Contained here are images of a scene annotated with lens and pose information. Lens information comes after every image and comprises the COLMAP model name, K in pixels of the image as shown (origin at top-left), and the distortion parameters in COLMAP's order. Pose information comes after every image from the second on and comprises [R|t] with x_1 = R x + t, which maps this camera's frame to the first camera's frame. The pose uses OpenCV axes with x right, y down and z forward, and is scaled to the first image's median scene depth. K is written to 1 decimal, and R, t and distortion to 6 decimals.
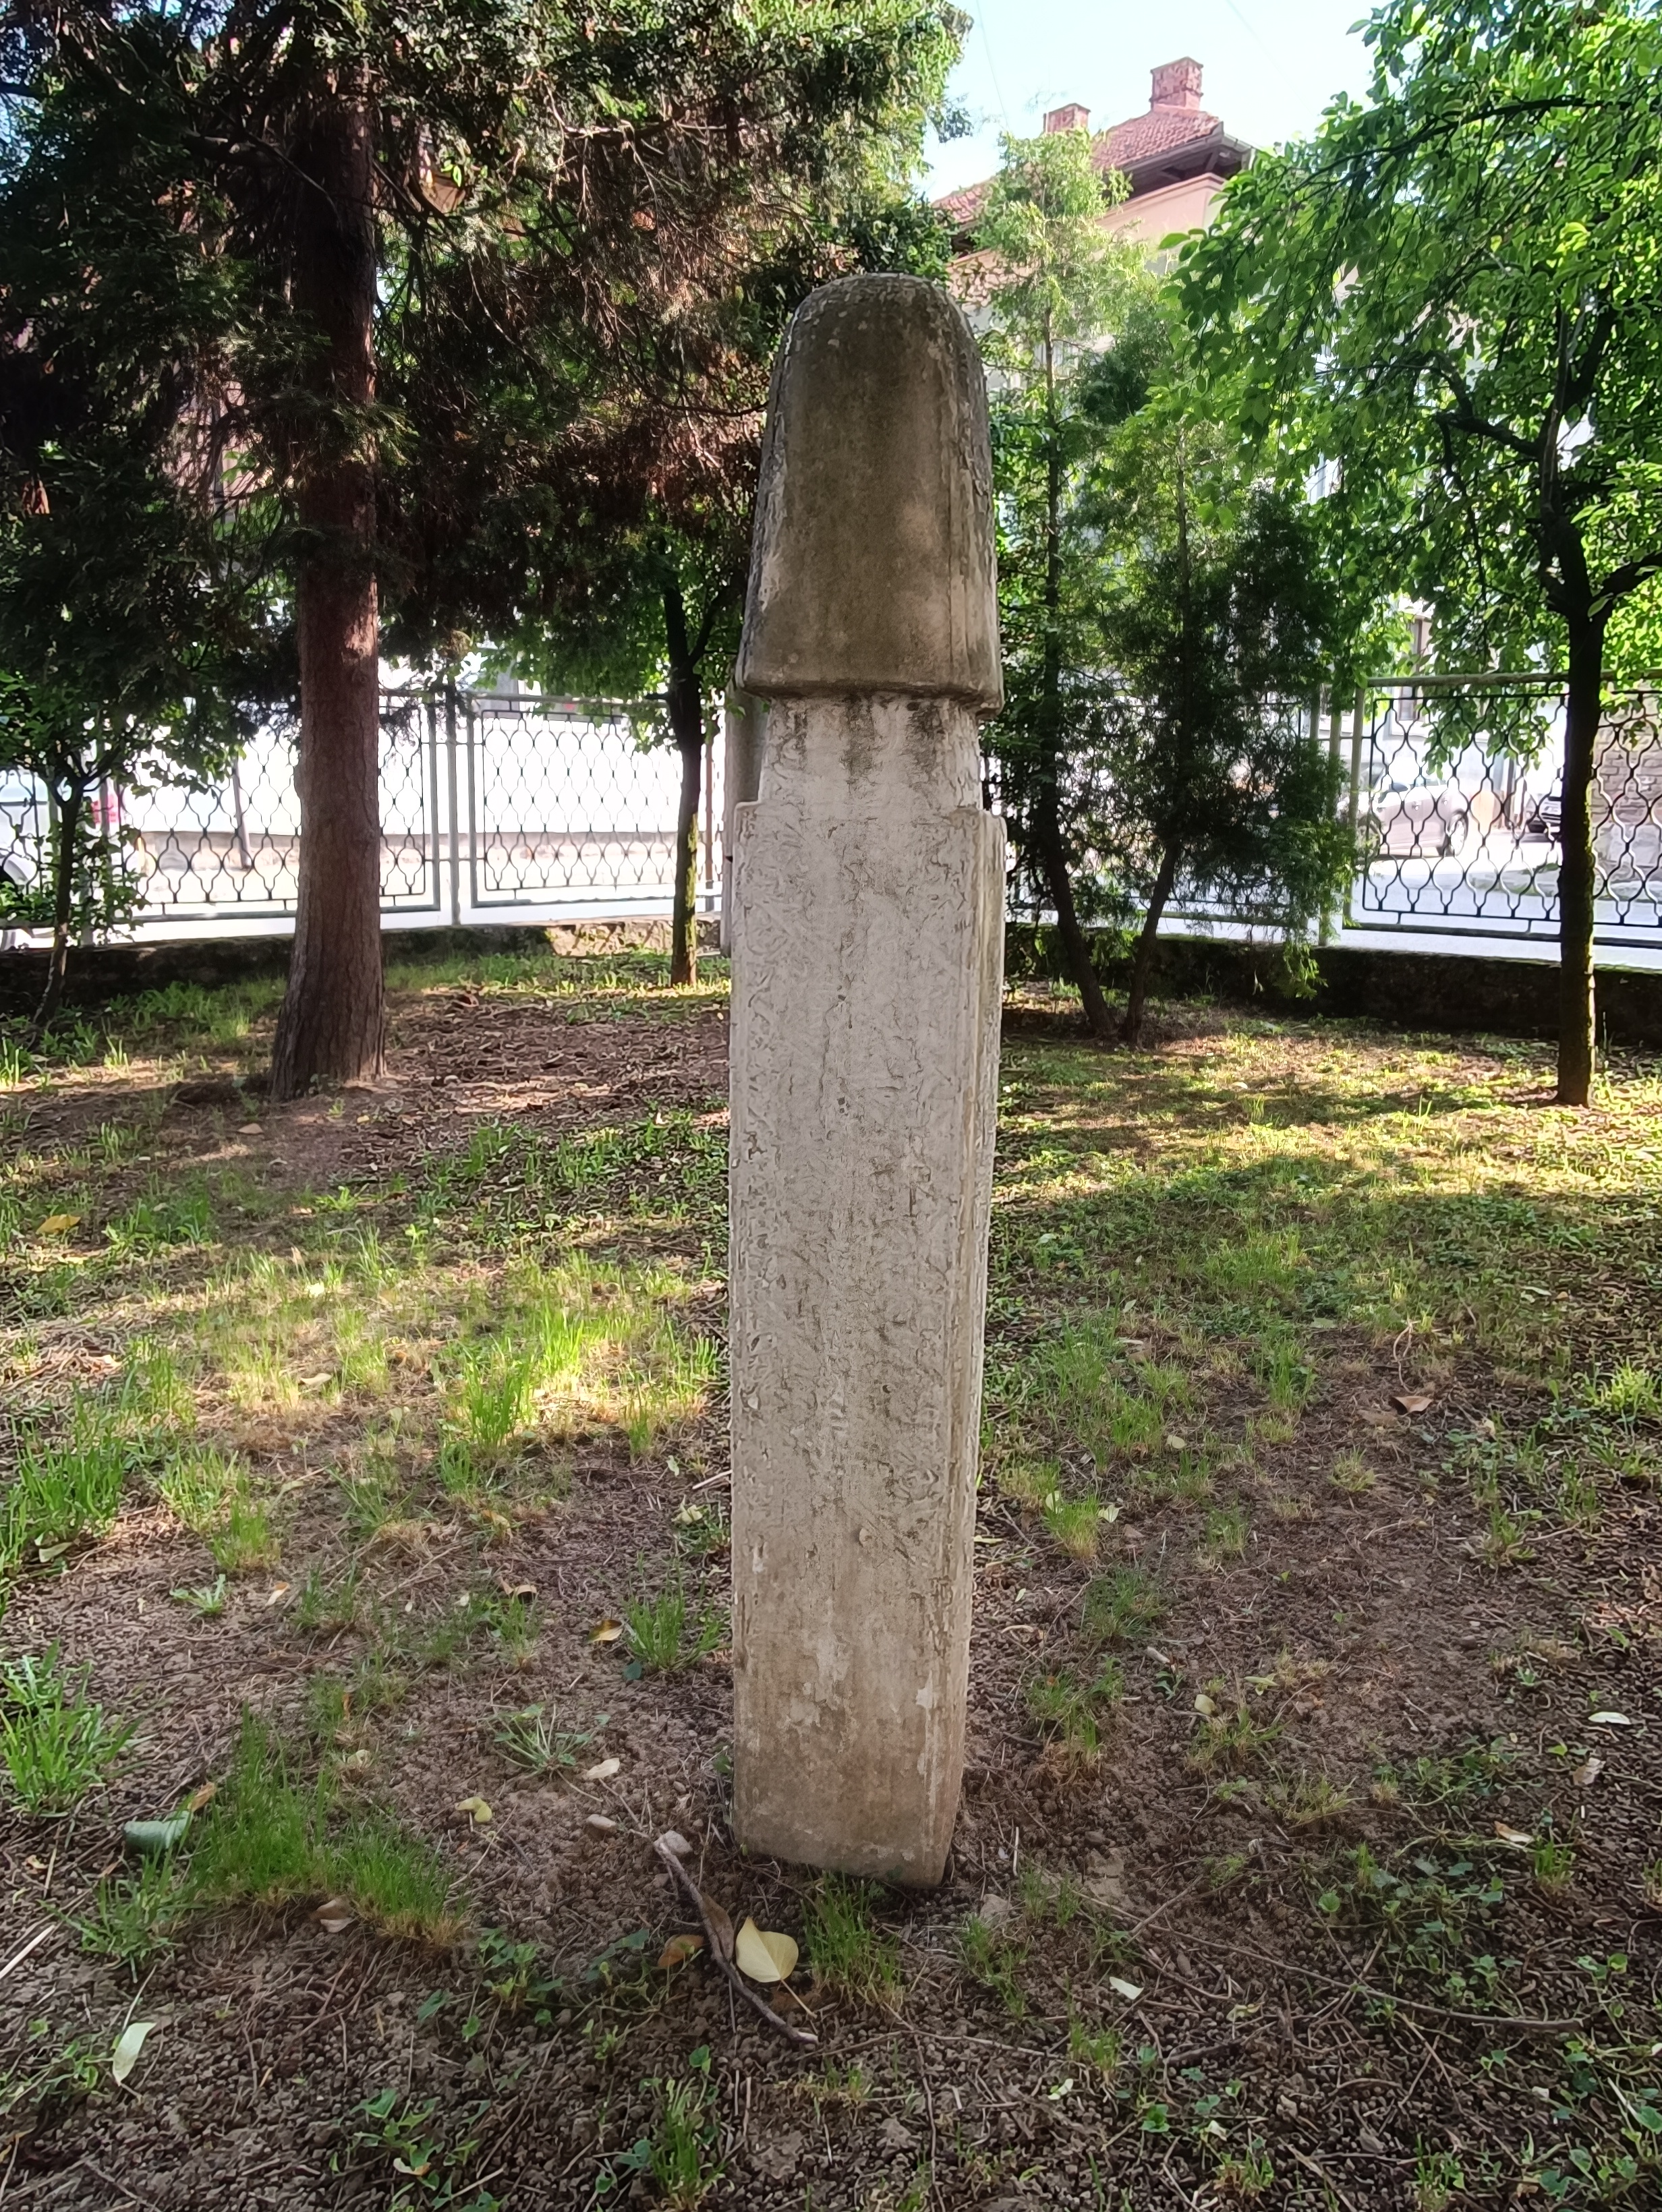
lens RADIAL K [[1567.9, 0, 831.0], [0, 1567.9, 1106.0], [0, 0, 1]] dist [-0.042082, 0.042023]
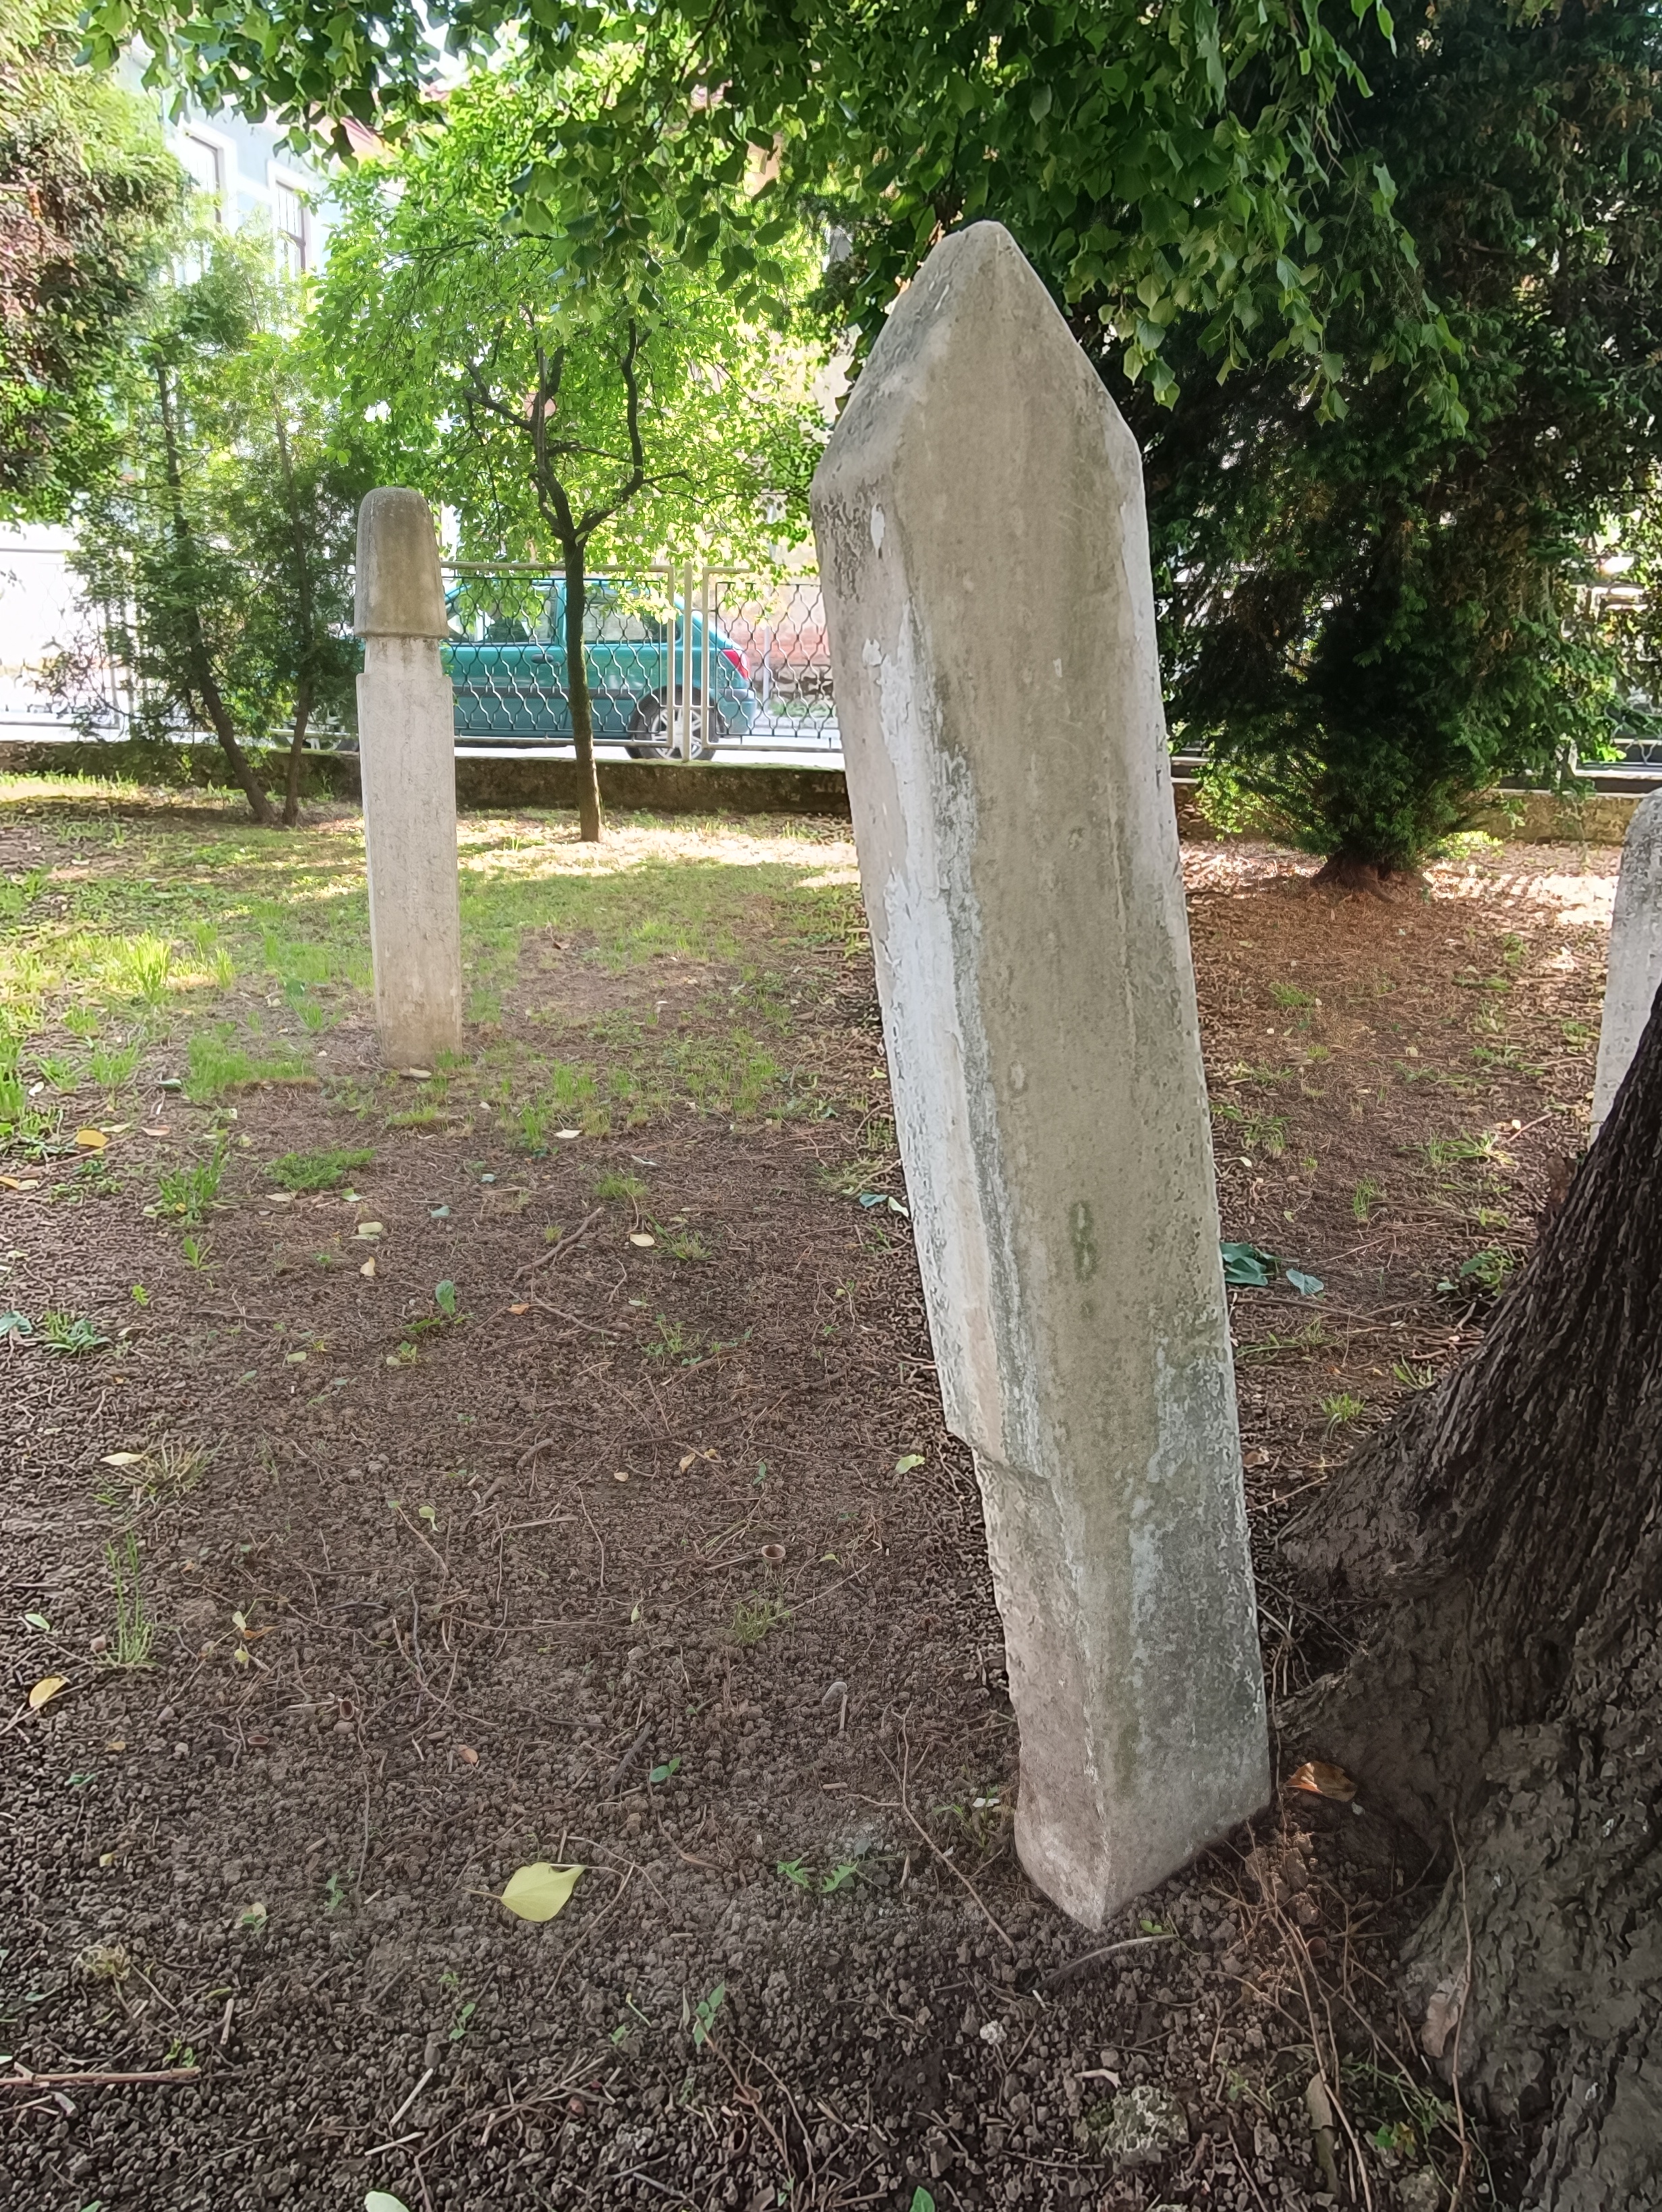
lens RADIAL K [[1567.9, 0, 831.0], [0, 1567.9, 1106.0], [0, 0, 1]] dist [-0.042082, 0.042023]
pose [[0.806066, -0.137461, 0.575641, -0.281329], [0.076355, 0.988678, 0.129173, 0.071072], [-0.586880, -0.060169, 0.807435, -0.460360]]
